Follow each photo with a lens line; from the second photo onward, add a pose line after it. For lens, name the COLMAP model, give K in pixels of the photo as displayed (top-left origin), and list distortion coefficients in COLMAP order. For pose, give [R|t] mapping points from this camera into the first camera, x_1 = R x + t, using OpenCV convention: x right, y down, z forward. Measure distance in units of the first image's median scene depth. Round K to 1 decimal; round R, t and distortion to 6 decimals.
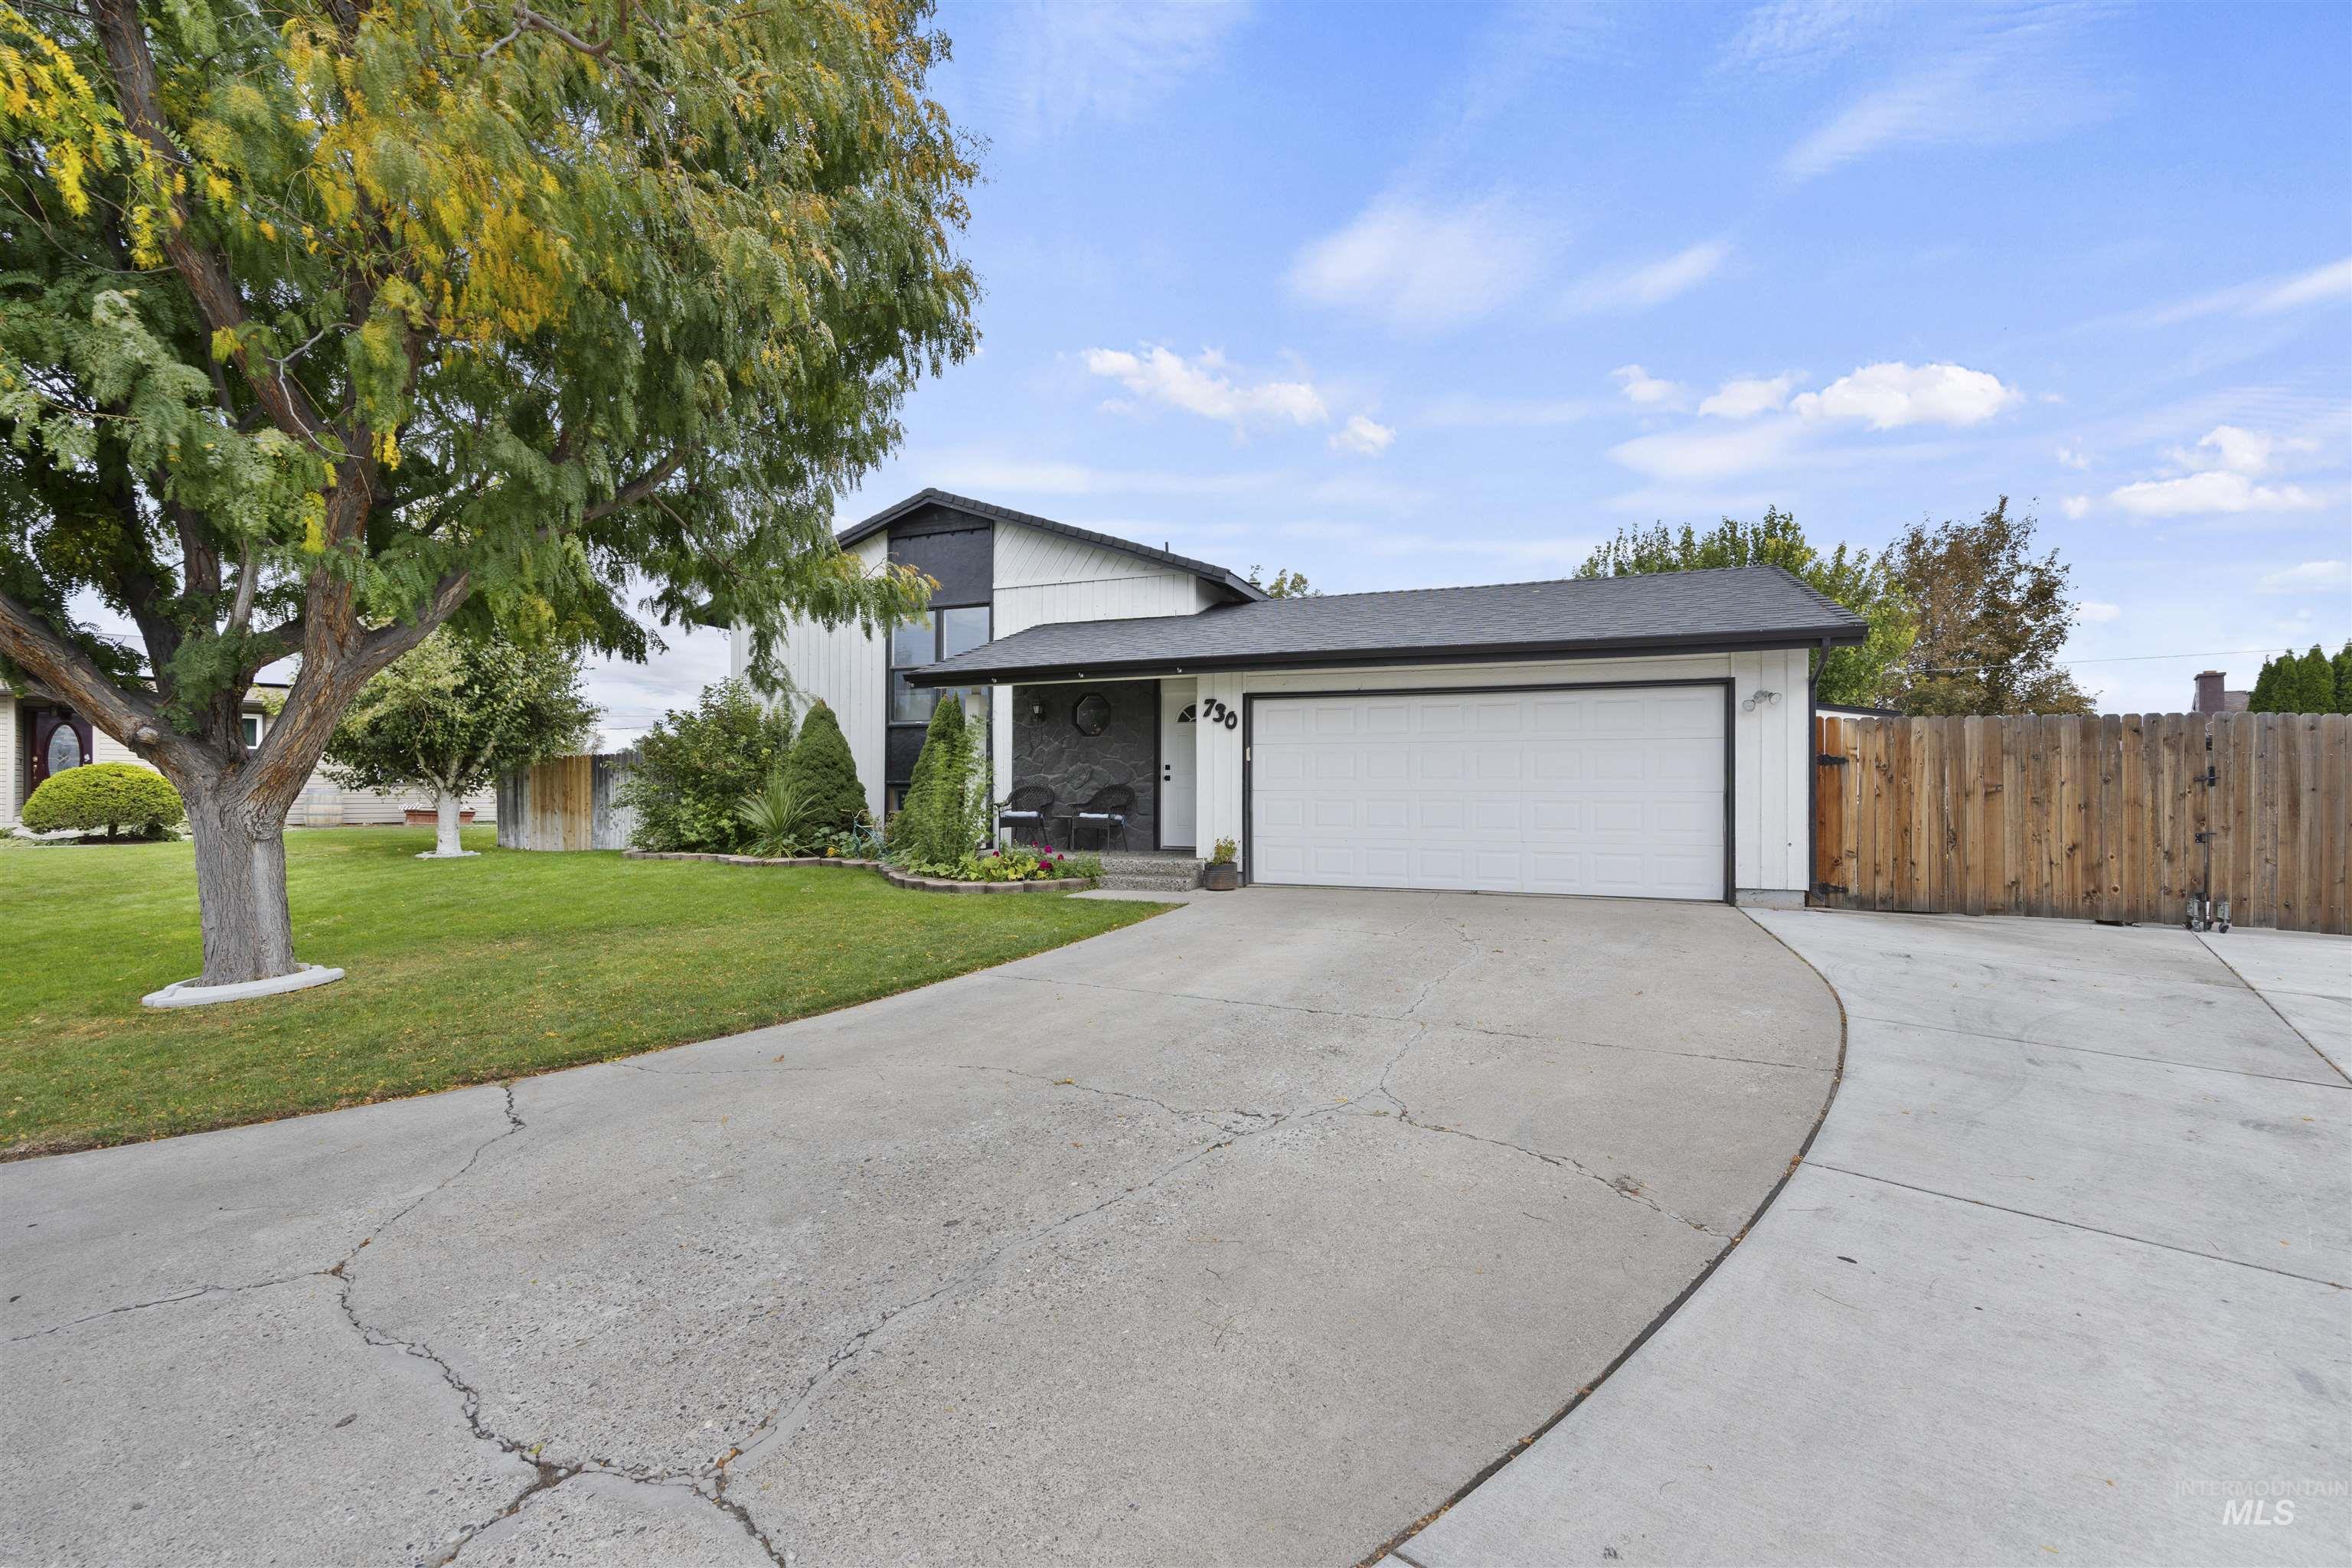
lens RADIAL K [[1000.3, 0, 1176.0], [0, 1000.3, 784.0], [0, 0, 1]] dist [0.002203, 0.000339]
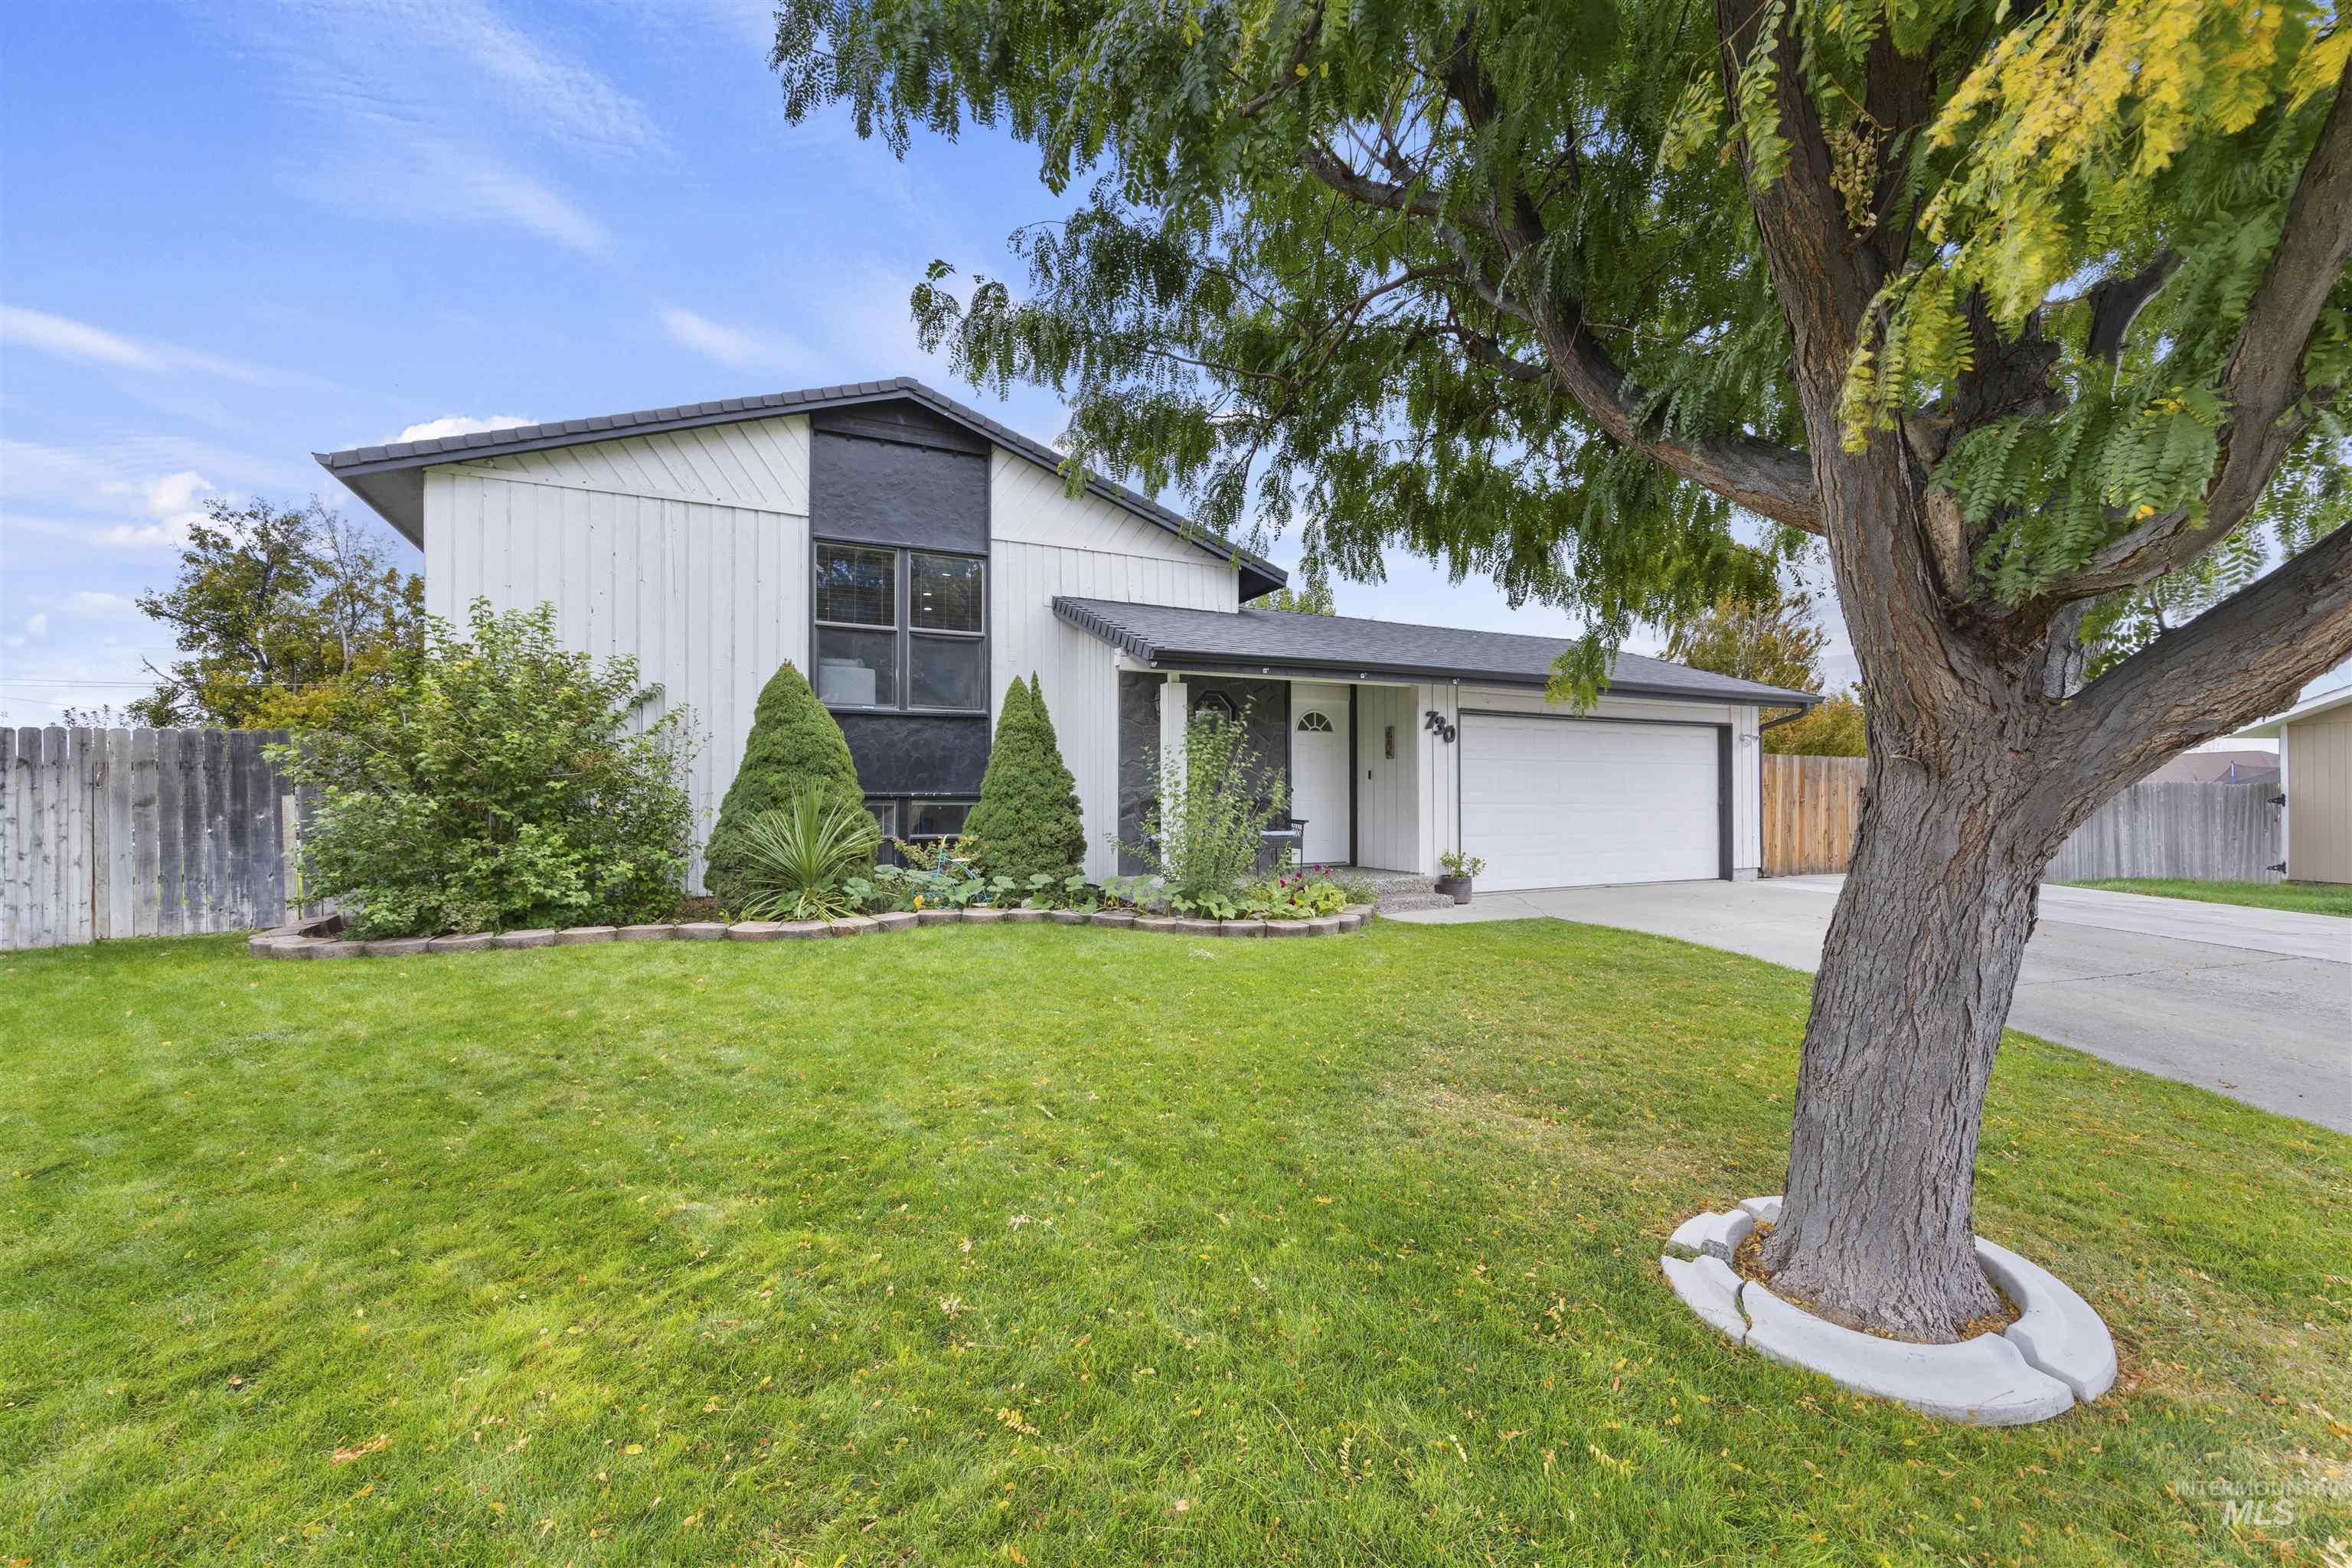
lens RADIAL K [[923.5, 0, 1177.8], [0, 923.5, 803.6], [0, 0, 1]] dist [0.003344, 0.000402]
pose [[0.678689, -0.007965, 0.734383, -0.713212], [0.000021, 0.999941, 0.010826, -0.002916], [-0.734426, -0.007332, 0.678649, 0.497380]]
